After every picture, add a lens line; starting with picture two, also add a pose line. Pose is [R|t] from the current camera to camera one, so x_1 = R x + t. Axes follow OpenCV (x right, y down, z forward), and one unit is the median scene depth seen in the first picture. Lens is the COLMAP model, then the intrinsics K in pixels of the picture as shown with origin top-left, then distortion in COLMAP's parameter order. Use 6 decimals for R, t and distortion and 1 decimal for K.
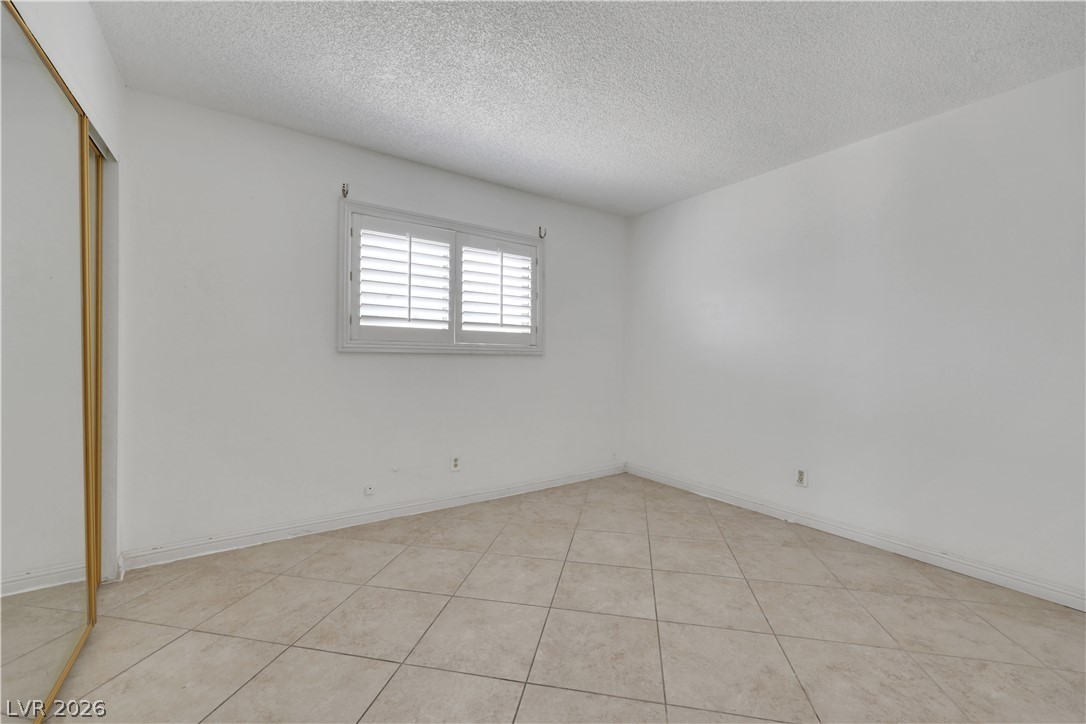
lens RADIAL K [[440.7, 0, 541.8], [0, 440.7, 360.3], [0, 0, 1]] dist [-0.000423, -0.000162]
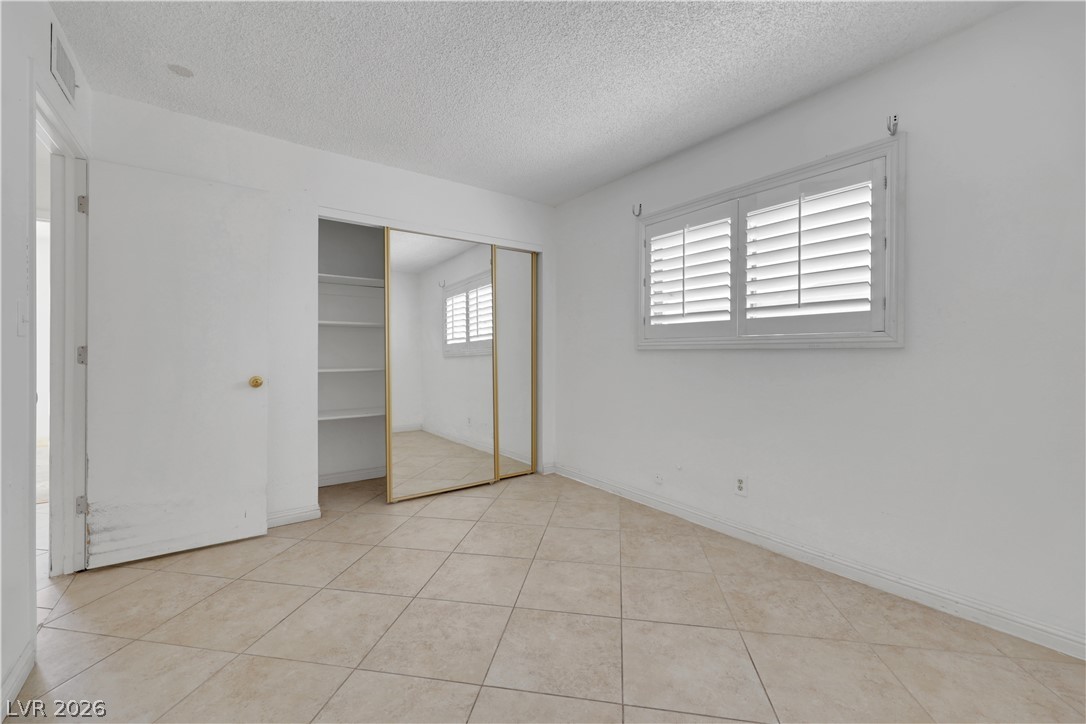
lens RADIAL K [[445.4, 0, 545.2], [0, 445.4, 350.2], [0, 0, 1]] dist [-0.000655, 0.000118]
pose [[0.028499, -0.015235, -0.999478, 0.690334], [-0.006825, 0.999858, -0.015435, 0.002650], [0.999571, 0.007262, 0.028391, 0.702127]]
